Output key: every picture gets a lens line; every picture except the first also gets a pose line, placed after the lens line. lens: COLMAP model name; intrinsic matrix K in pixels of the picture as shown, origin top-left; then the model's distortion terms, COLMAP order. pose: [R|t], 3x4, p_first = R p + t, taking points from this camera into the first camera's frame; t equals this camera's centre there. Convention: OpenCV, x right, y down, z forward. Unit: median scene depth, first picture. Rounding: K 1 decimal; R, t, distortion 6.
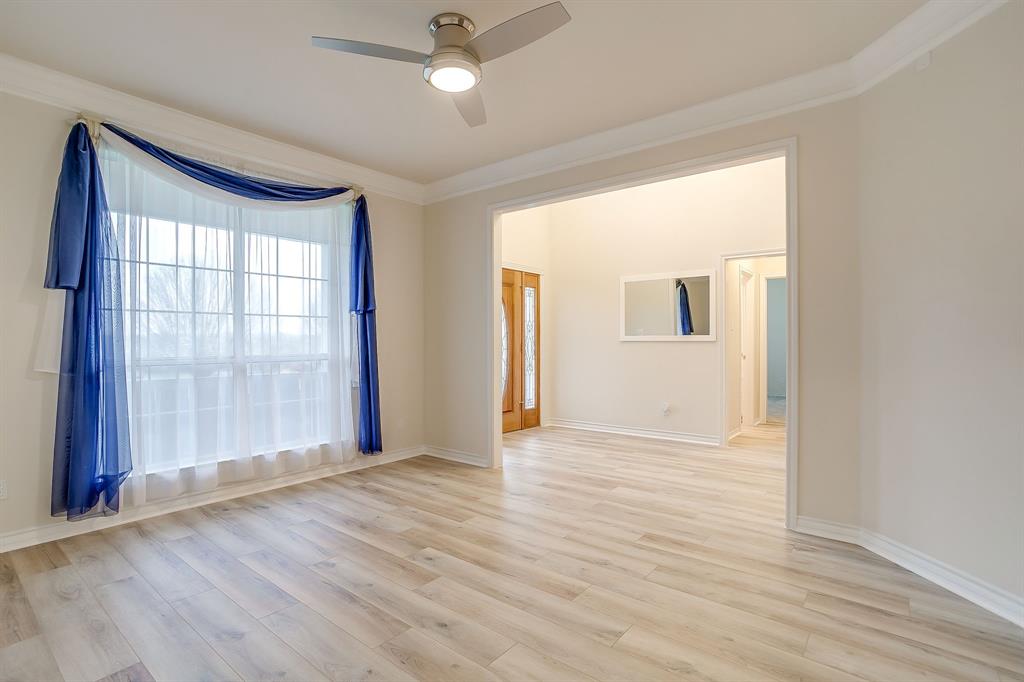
lens RADIAL K [[496.3, 0, 507.5], [0, 496.3, 341.6], [0, 0, 1]] dist [-0.064064, 0.038448]
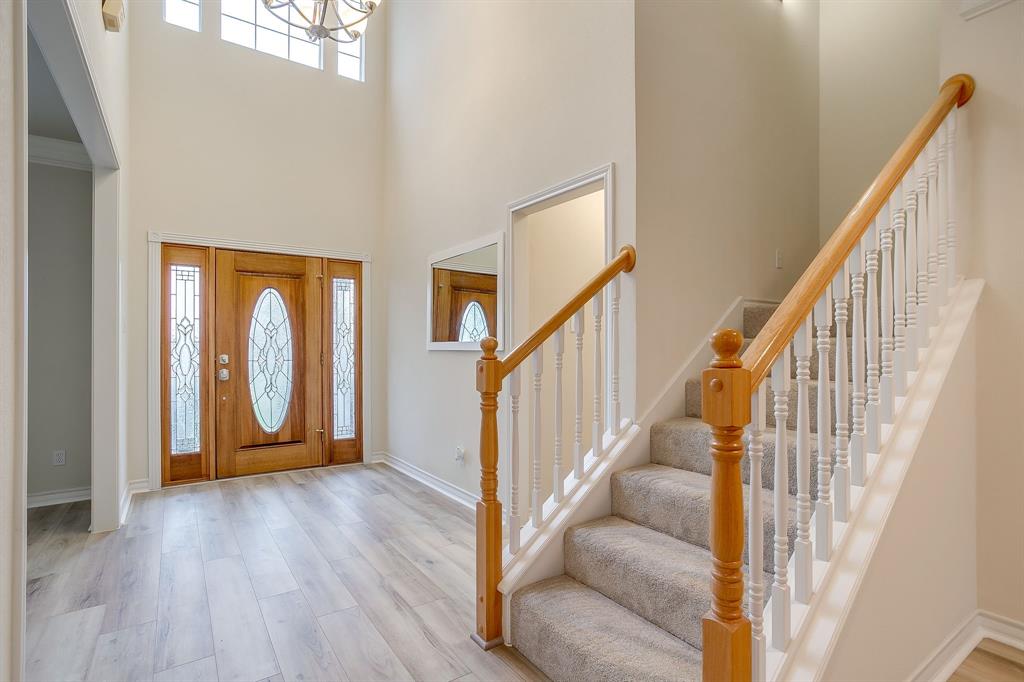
lens RADIAL K [[496.3, 0, 507.5], [0, 496.3, 341.6], [0, 0, 1]] dist [-0.064064, 0.038448]
pose [[0.956897, -0.001285, -0.290424, 0.869335], [-0.001943, 0.999939, -0.010827, -0.009356], [0.290420, 0.010925, 0.956837, 0.607139]]
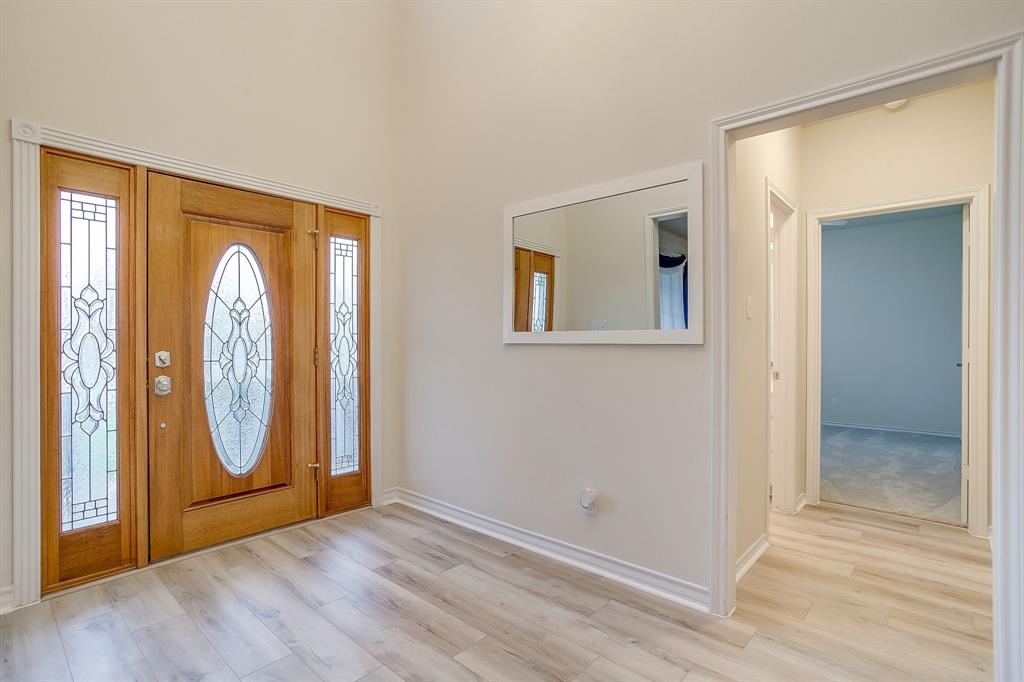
lens RADIAL K [[492.0, 0, 507.7], [0, 492.0, 338.0], [0, 0, 1]] dist [-0.060715, 0.031096]
pose [[0.998341, 0.002563, -0.057513, 0.420760], [-0.002925, 0.999976, -0.006223, -0.005591], [0.057496, 0.006381, 0.998325, 0.868714]]
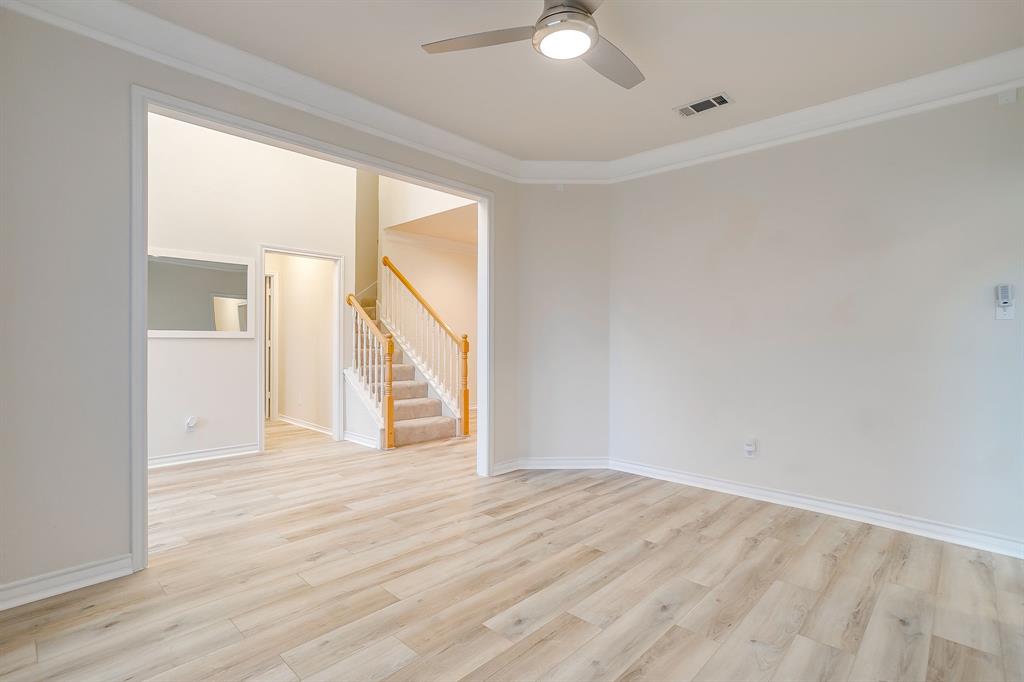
lens RADIAL K [[496.3, 0, 507.5], [0, 496.3, 341.6], [0, 0, 1]] dist [-0.064064, 0.038448]
pose [[0.079151, -0.002867, 0.996858, -0.638860], [-0.003808, 0.999988, 0.003179, -0.000656], [-0.996855, -0.004047, 0.079140, 0.661779]]
